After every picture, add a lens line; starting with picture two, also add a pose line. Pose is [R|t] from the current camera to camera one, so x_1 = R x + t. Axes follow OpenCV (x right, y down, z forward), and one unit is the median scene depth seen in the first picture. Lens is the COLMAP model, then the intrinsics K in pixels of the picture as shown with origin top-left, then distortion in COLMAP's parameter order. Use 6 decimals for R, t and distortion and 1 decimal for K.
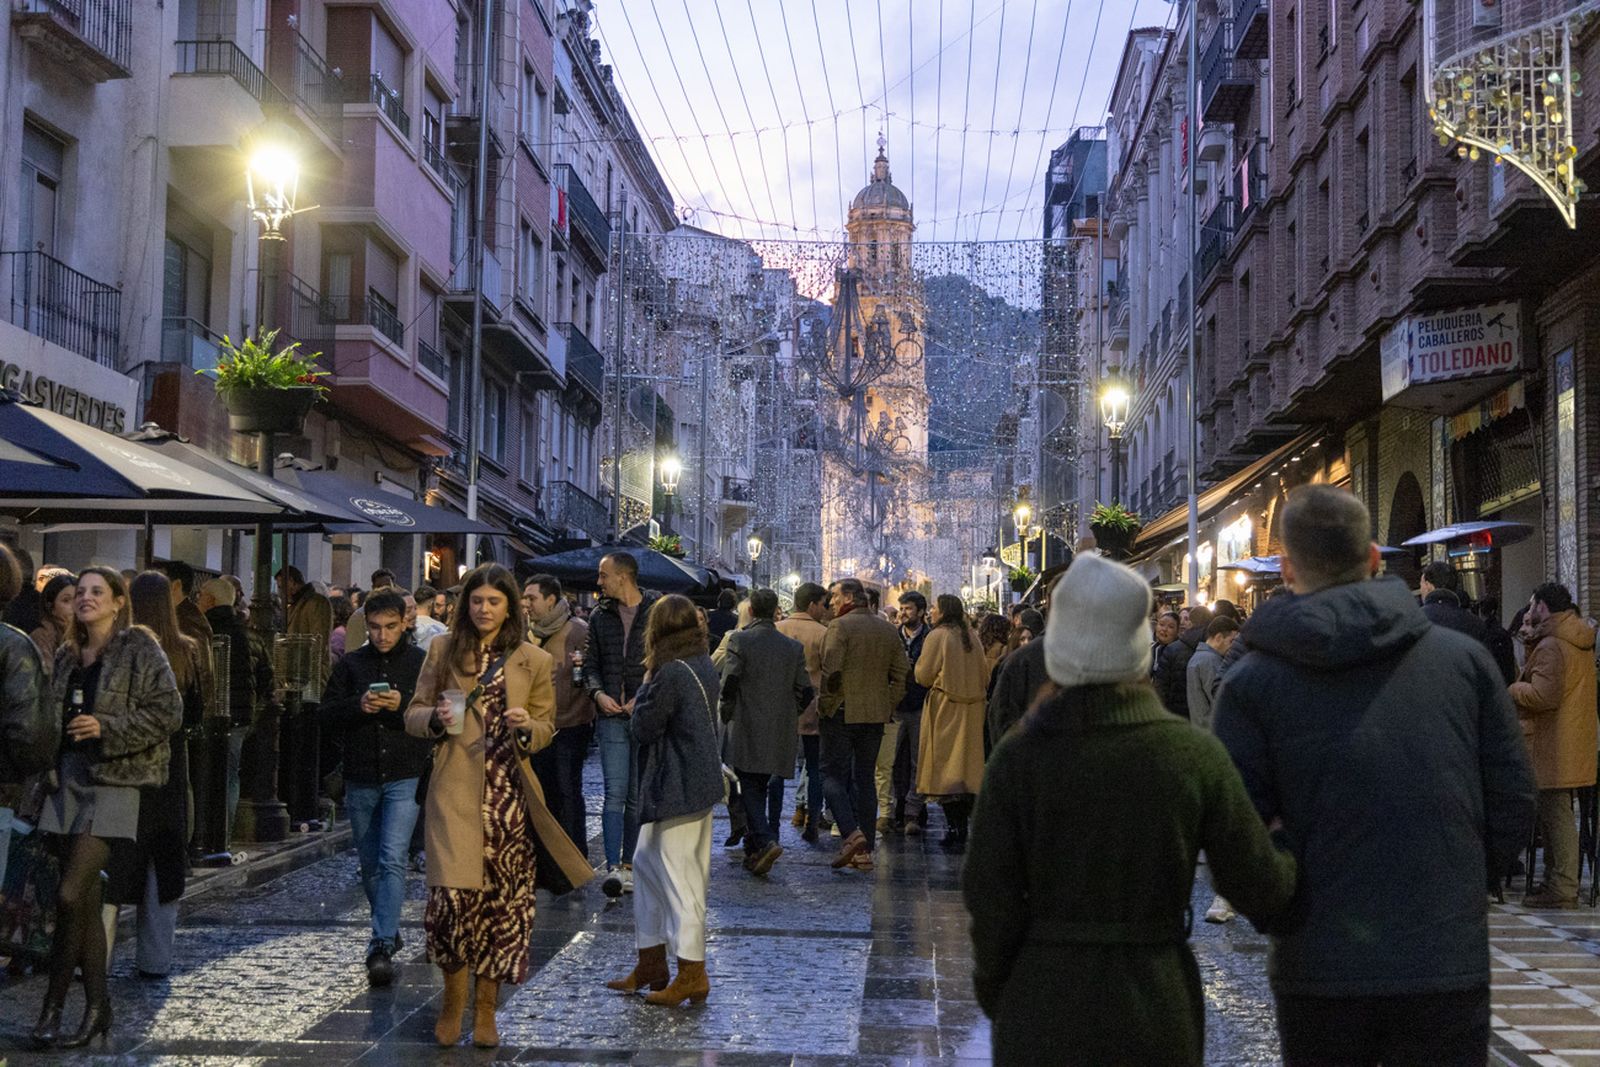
lens RADIAL K [[1845.3, 0, 793.9], [0, 1845.3, 549.7], [0, 0, 1]] dist [0.005907, 0.029135]
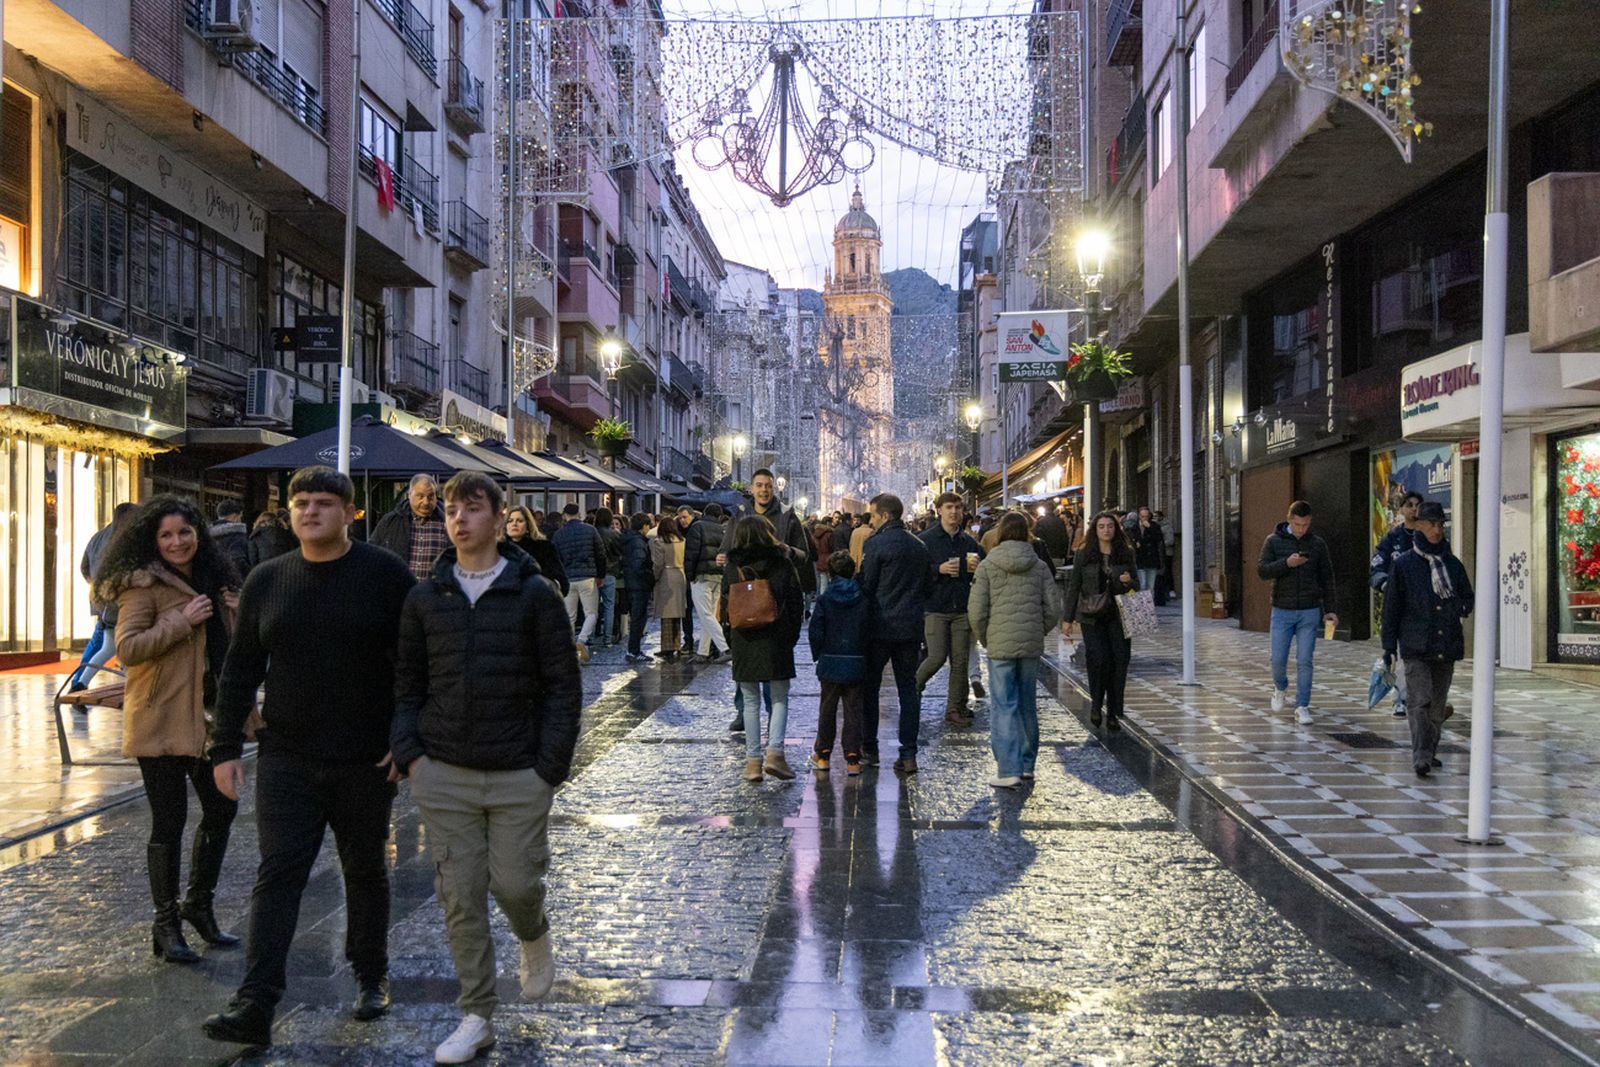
lens RADIAL K [[1845.3, 0, 793.9], [0, 1845.3, 549.7], [0, 0, 1]] dist [0.005907, 0.029135]
pose [[0.999848, -0.015829, 0.007272, -0.025104], [0.015449, 0.998645, 0.049688, -0.025274], [-0.008048, -0.049569, 0.998738, -0.692352]]
